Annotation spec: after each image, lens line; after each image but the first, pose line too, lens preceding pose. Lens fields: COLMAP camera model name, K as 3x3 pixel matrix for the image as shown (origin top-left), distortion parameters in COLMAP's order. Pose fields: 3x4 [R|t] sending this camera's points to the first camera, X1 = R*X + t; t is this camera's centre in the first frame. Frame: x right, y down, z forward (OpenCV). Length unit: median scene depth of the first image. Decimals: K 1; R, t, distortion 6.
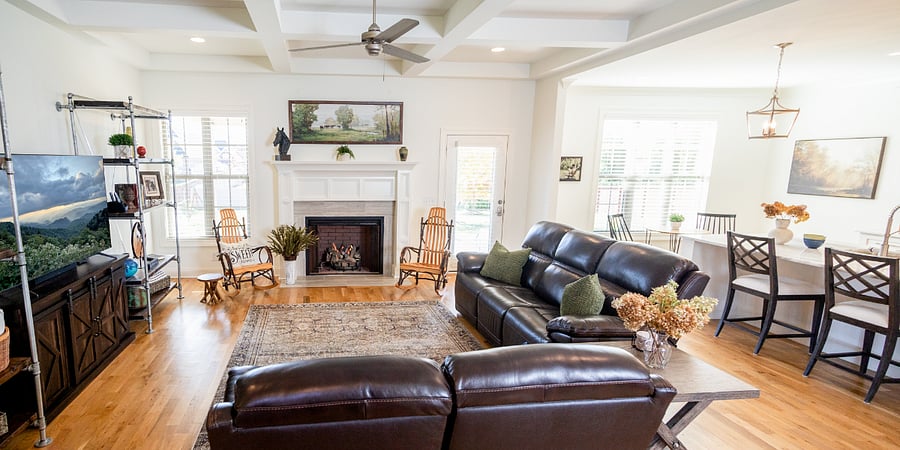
lens RADIAL K [[444.1, 0, 363.2], [0, 444.1, 236.3], [0, 0, 1]] dist [0.020254, -0.000031]
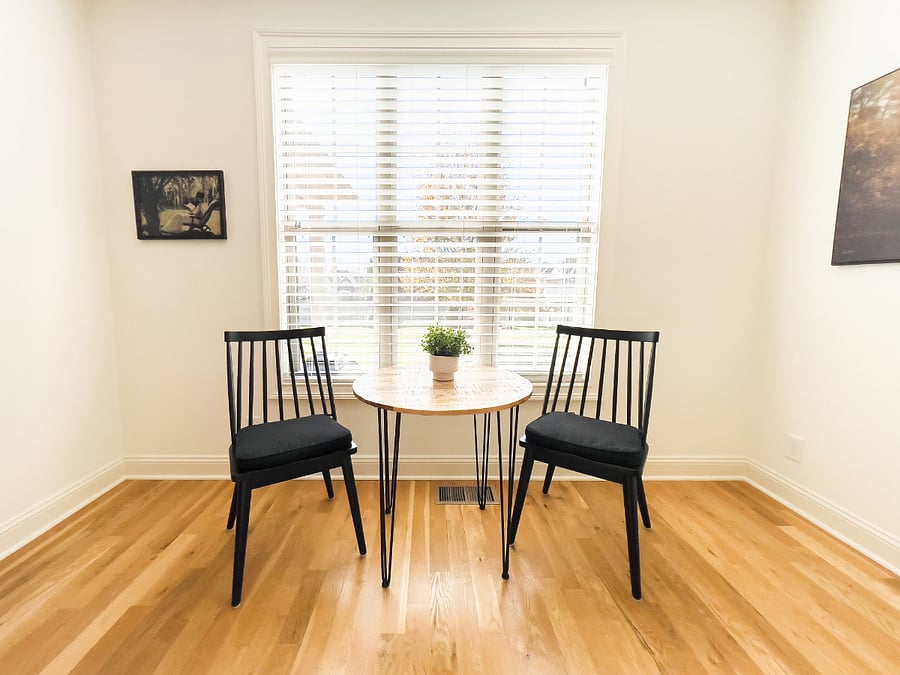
lens RADIAL K [[366.2, 0, 425.3], [0, 366.2, 325.4], [0, 0, 1]] dist [-0.000727, -0.000038]
pose [[0.995334, 0.003261, -0.096437, 0.717157], [-0.009242, 0.998056, -0.061639, -0.037394], [0.096049, 0.062243, 0.993429, 0.761936]]
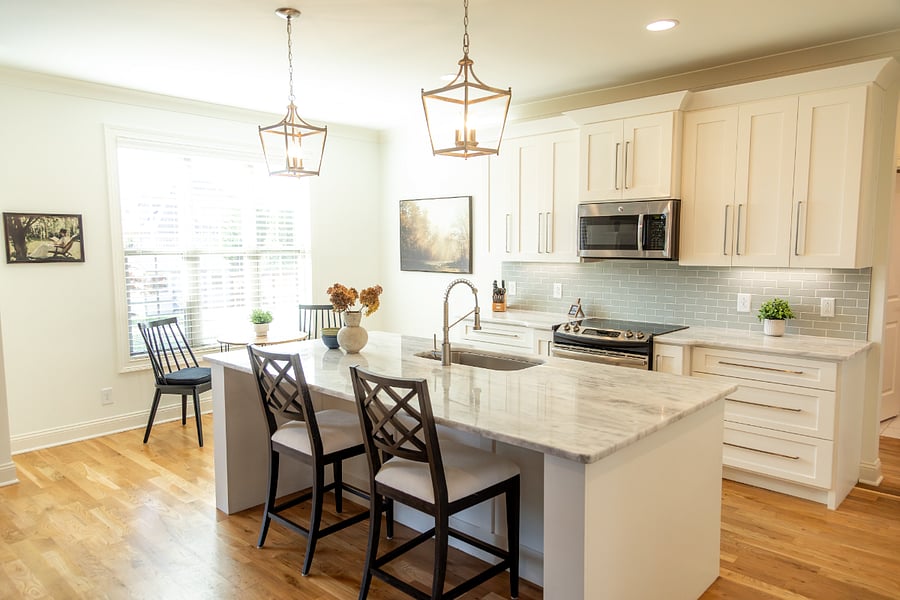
lens RADIAL K [[627.8, 0, 450.0], [0, 627.8, 300.0], [0, 0, 1]] dist [0.056758, -0.000369]
pose [[0.745087, -0.072431, 0.663023, 0.326198], [0.120585, 0.992333, -0.027104, -0.010093], [-0.655976, 0.100145, 0.748108, 0.189953]]
